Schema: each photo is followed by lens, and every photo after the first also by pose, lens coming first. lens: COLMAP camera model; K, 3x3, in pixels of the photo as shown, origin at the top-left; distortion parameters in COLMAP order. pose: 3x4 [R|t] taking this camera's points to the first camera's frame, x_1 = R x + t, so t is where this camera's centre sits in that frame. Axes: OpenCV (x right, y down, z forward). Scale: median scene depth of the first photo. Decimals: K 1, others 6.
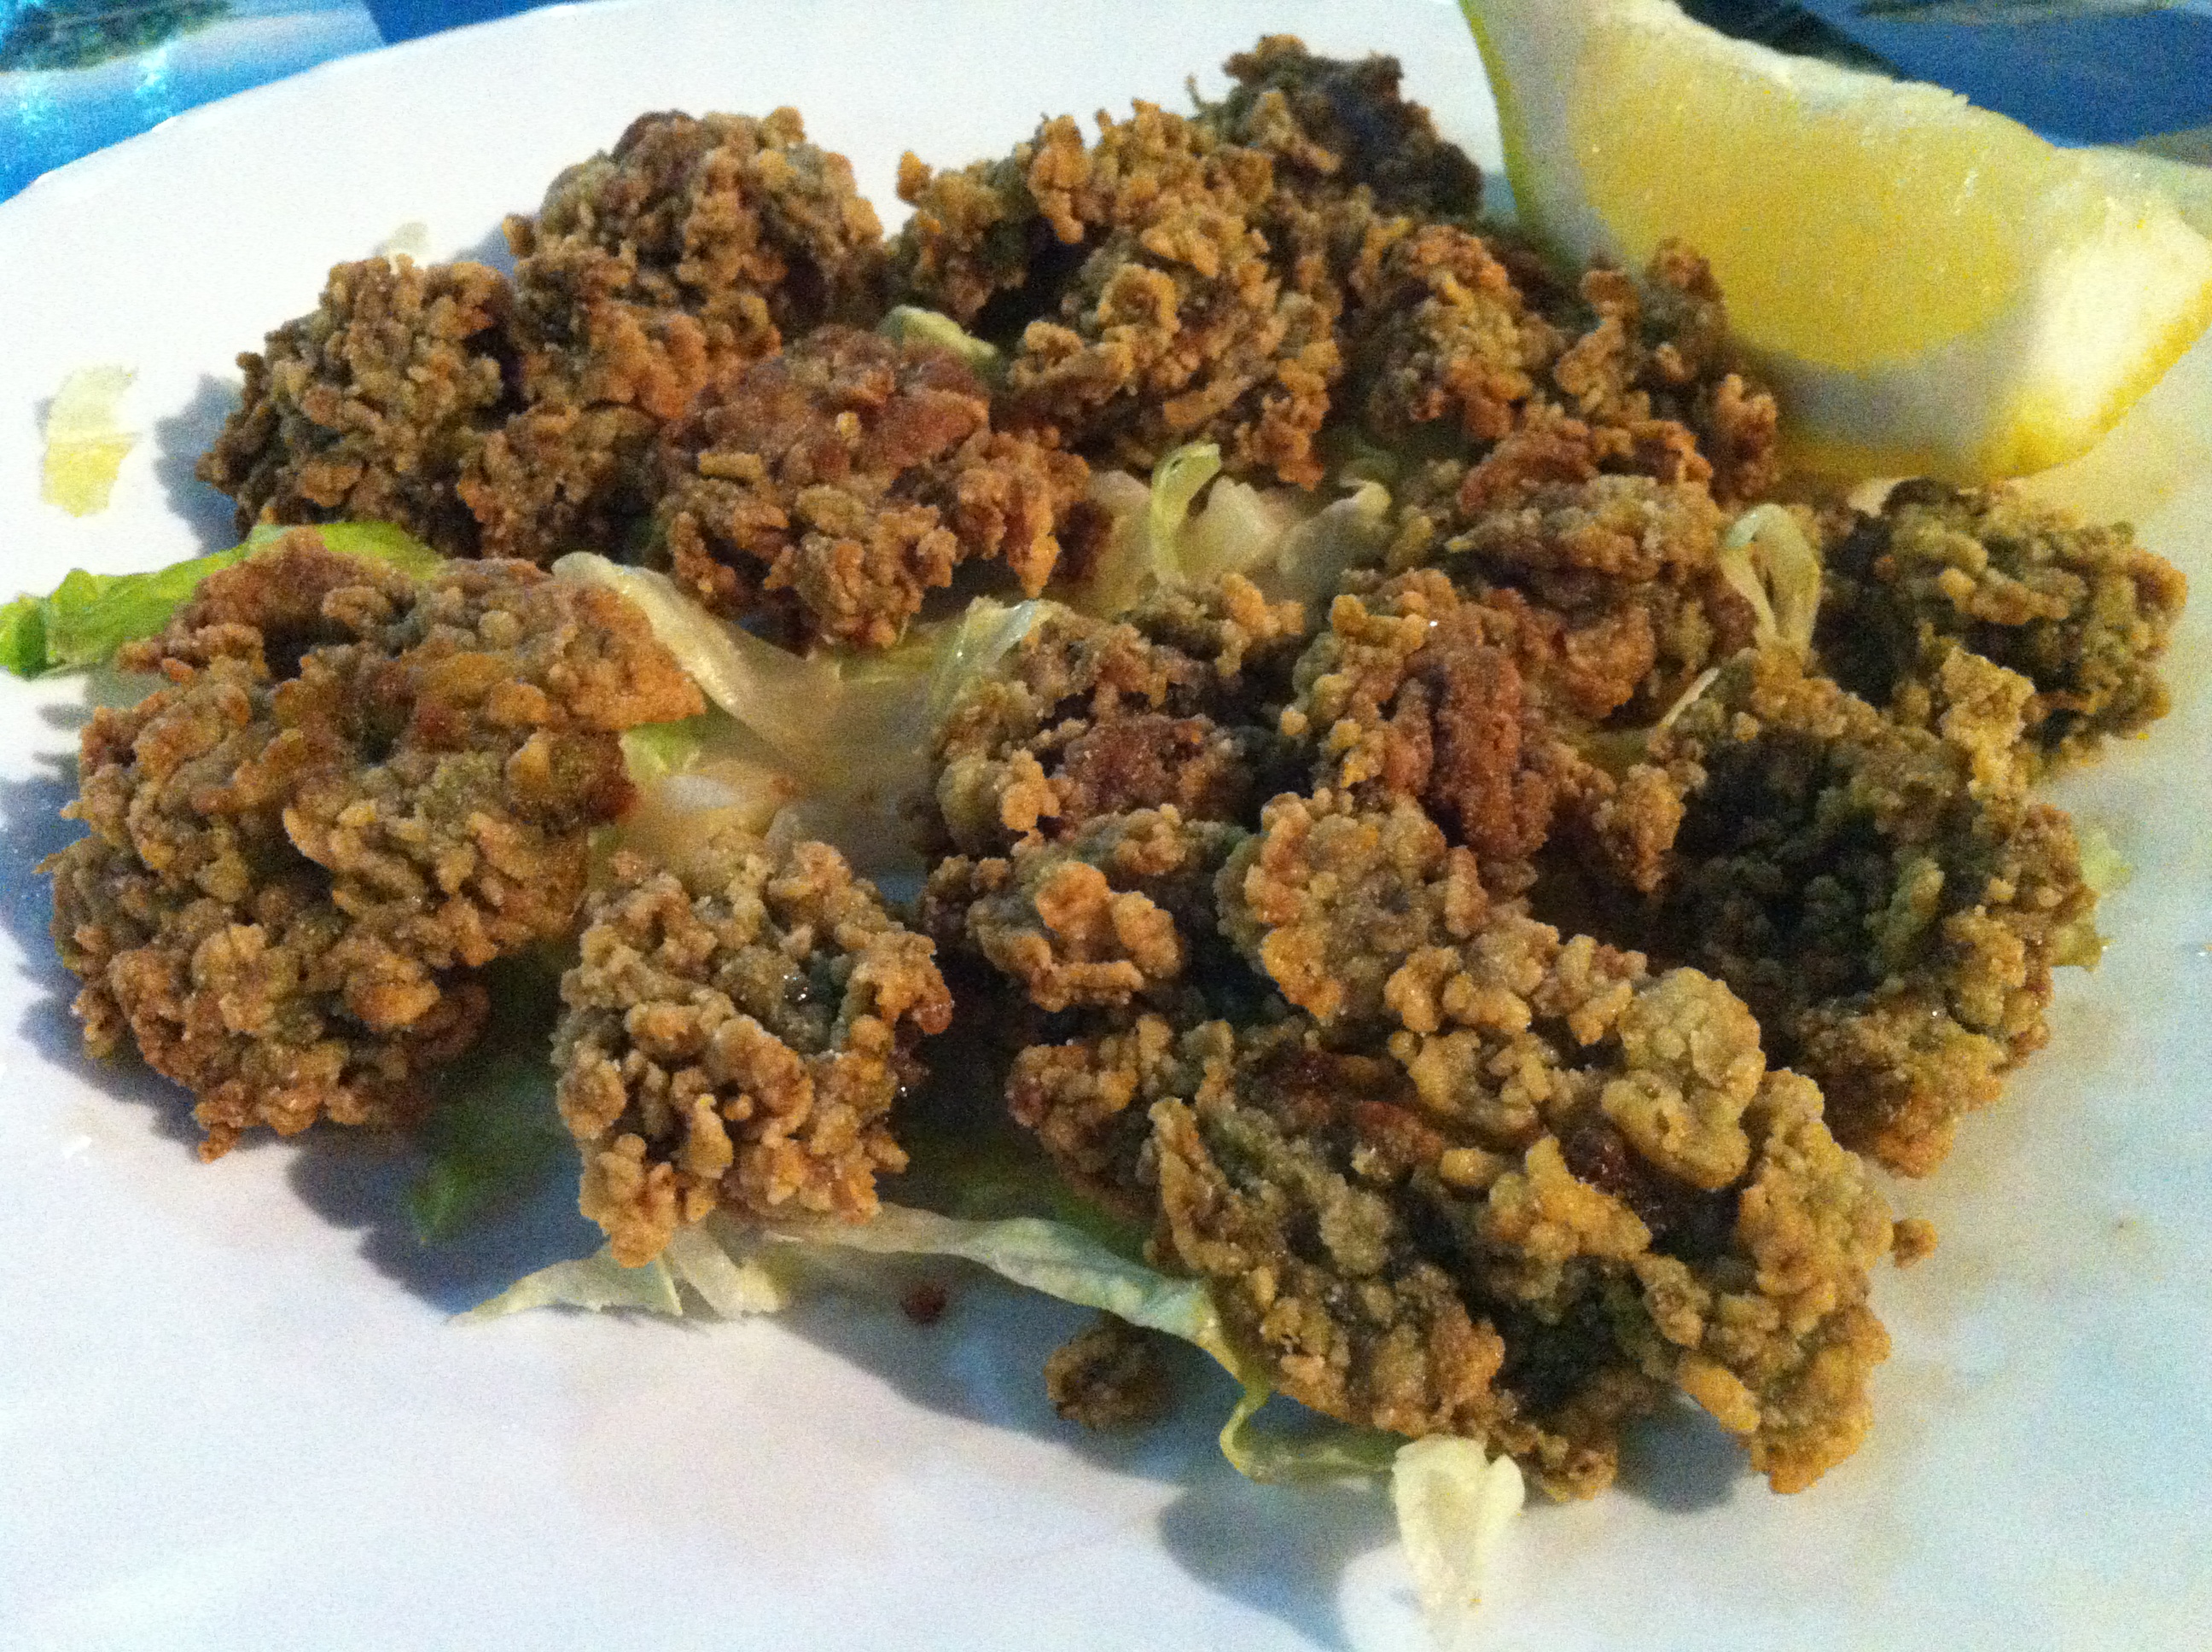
lens RADIAL K [[2284.9, 0, 1110.7], [0, 2284.9, 778.8], [0, 0, 1]] dist [0.114442, -0.615922]
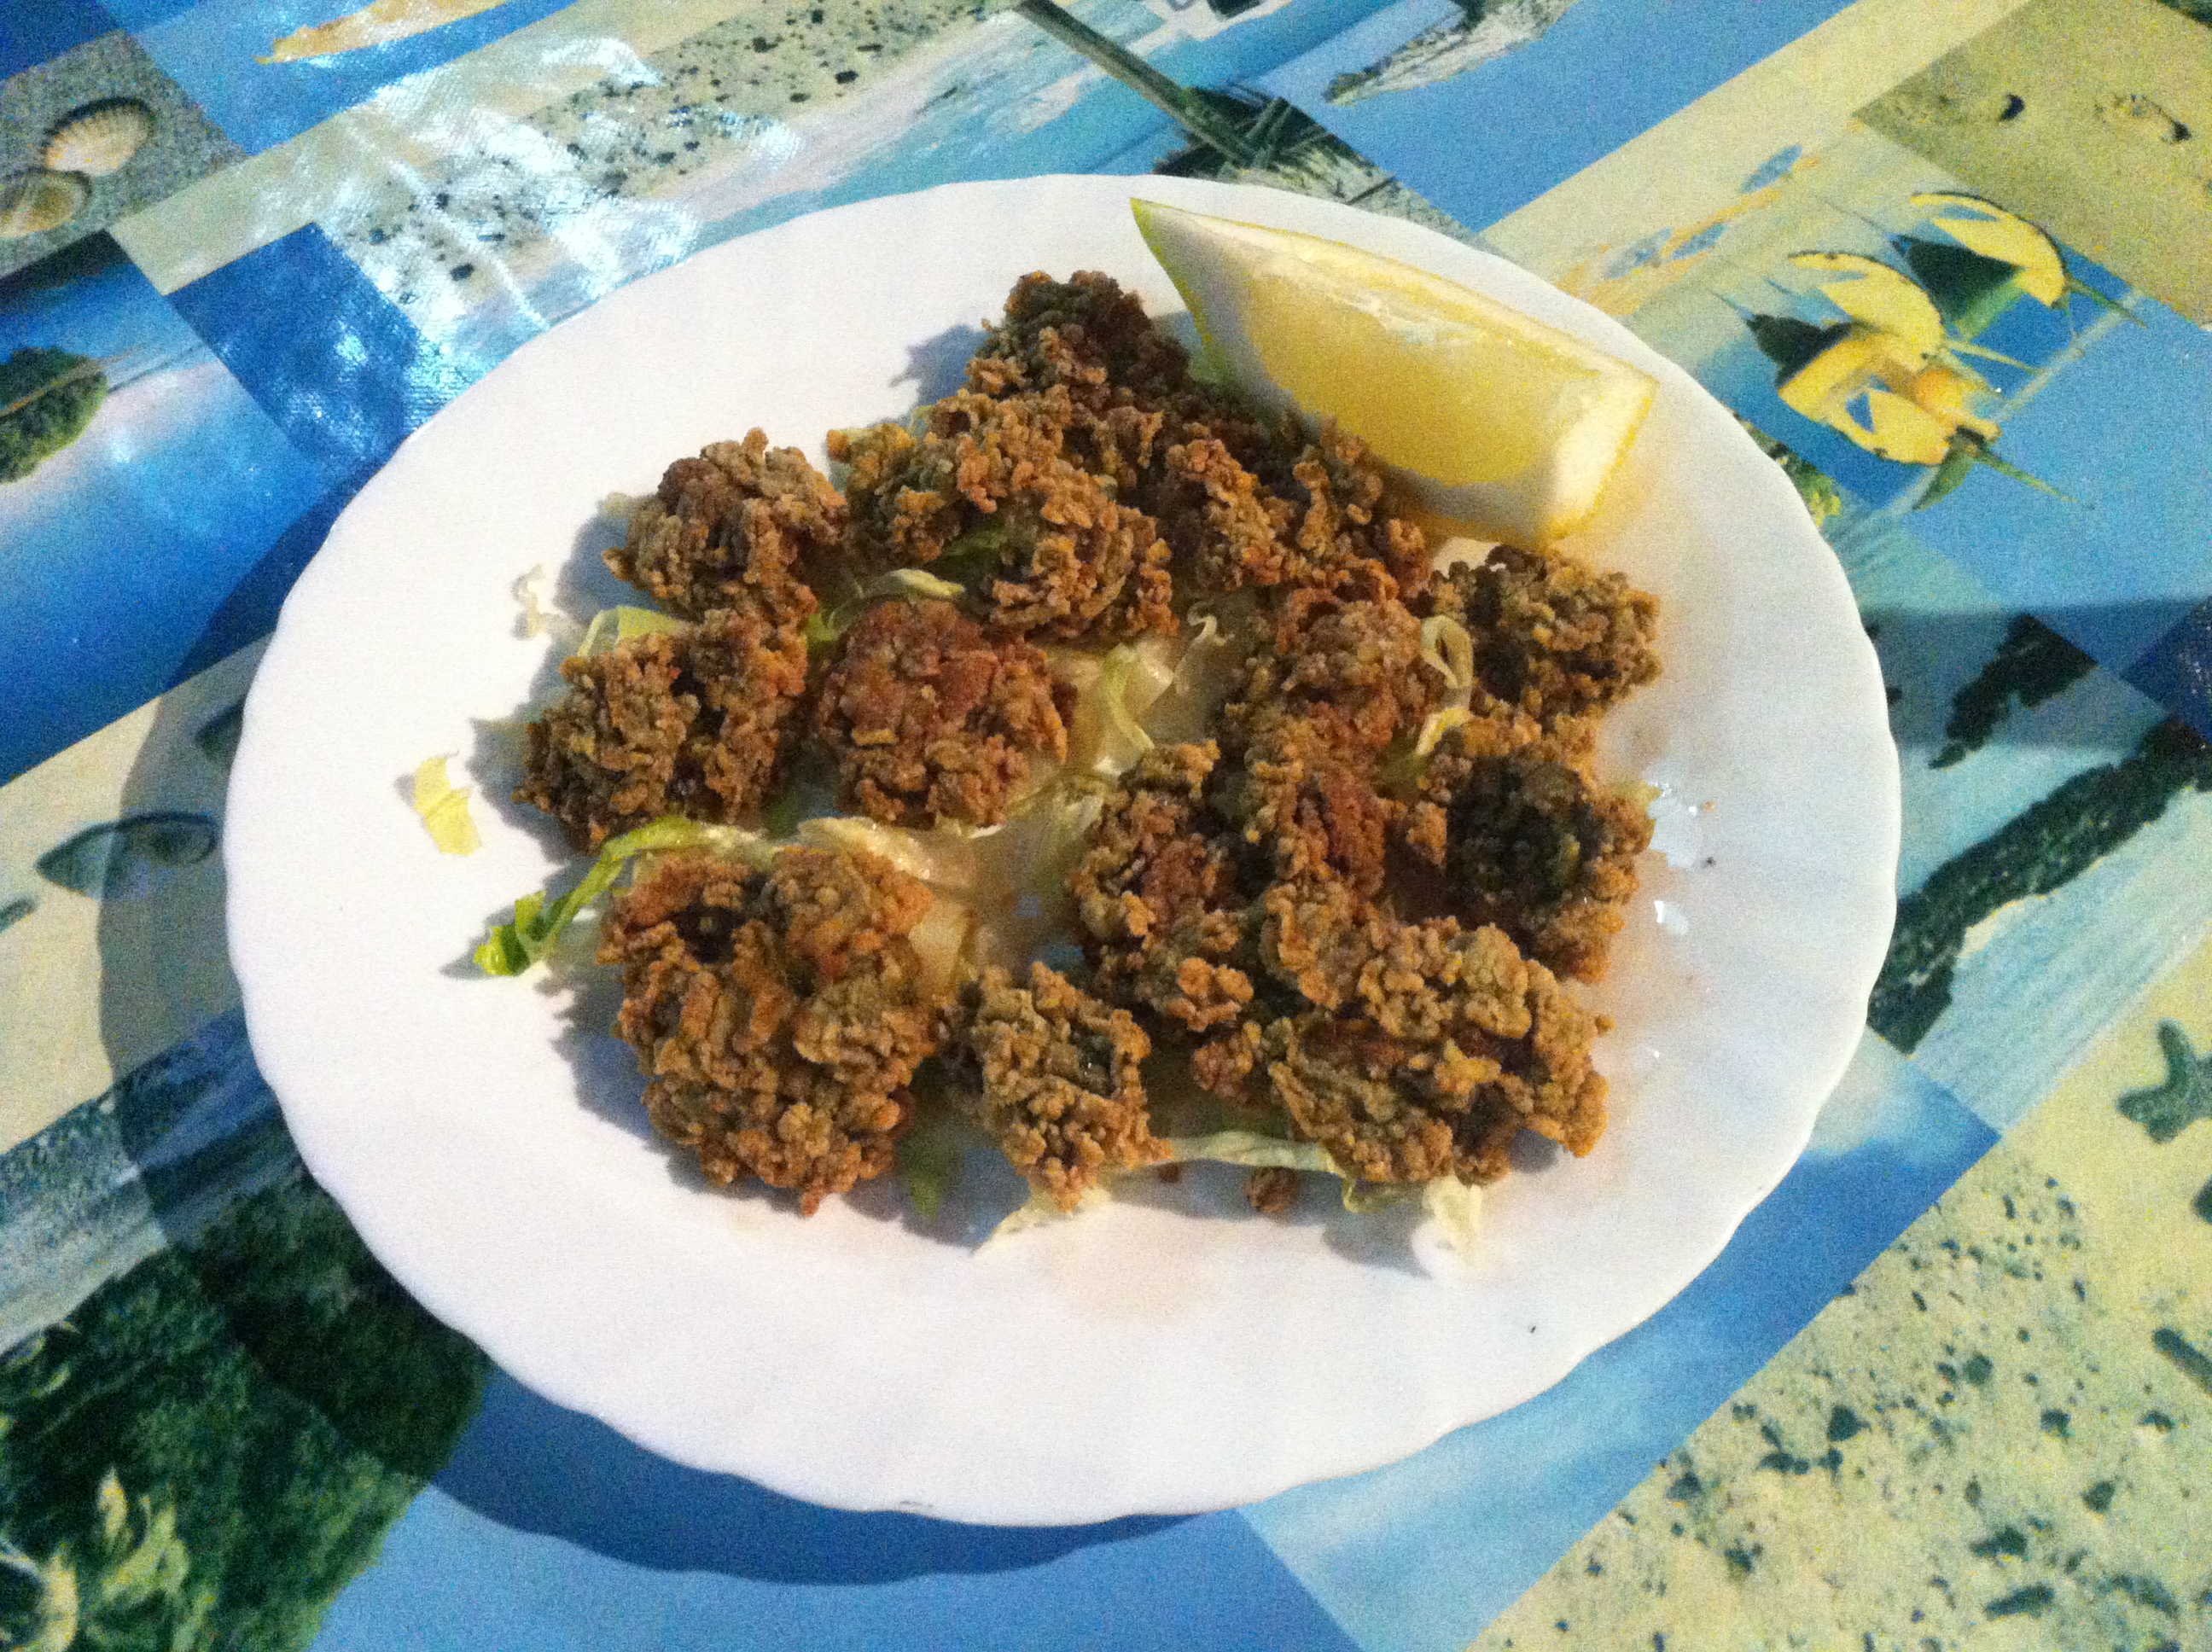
lens RADIAL K [[2249.8, 0, 1106.0], [0, 2249.8, 826.0], [0, 0, 1]] dist [-0.000317, -0.000316]
pose [[0.948326, -0.286339, 0.136700, -0.323784], [0.246925, 0.936557, 0.248775, -0.586273], [-0.199261, -0.202166, 0.958866, -0.881704]]
